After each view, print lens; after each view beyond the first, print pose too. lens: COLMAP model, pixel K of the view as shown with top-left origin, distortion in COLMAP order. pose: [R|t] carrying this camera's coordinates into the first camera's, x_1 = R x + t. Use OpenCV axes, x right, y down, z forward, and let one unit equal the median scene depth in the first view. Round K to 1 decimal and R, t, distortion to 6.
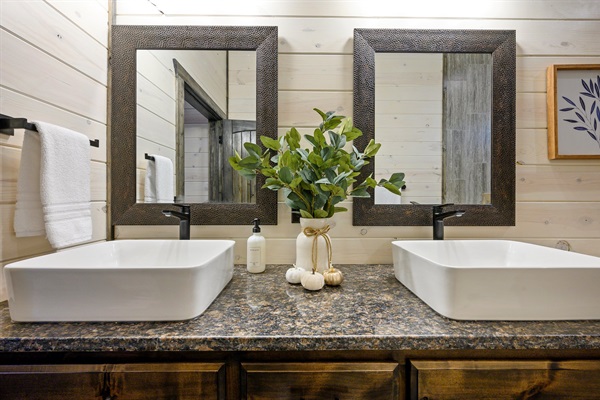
lens RADIAL K [[245.0, 0, 301.6], [0, 245.0, 194.5], [0, 0, 1]] dist [-0.000342, 0.000292]
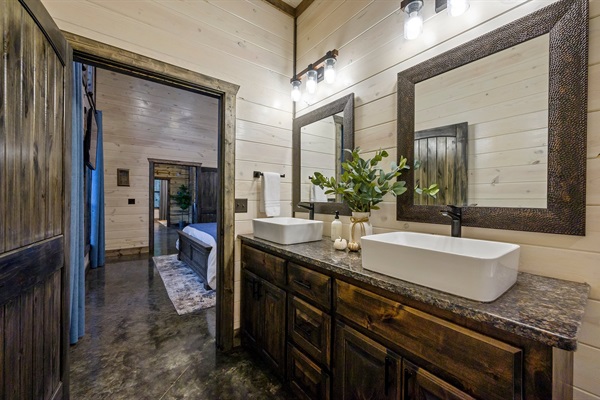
lens RADIAL K [[245.0, 0, 299.1], [0, 245.0, 199.3], [0, 0, 1]] dist [-0.000342, 0.000292]
pose [[0.584217, 0.005783, -0.811577, 1.063899], [0.005619, 0.999922, 0.011170, -0.006092], [0.811578, -0.011086, 0.584139, -0.244360]]
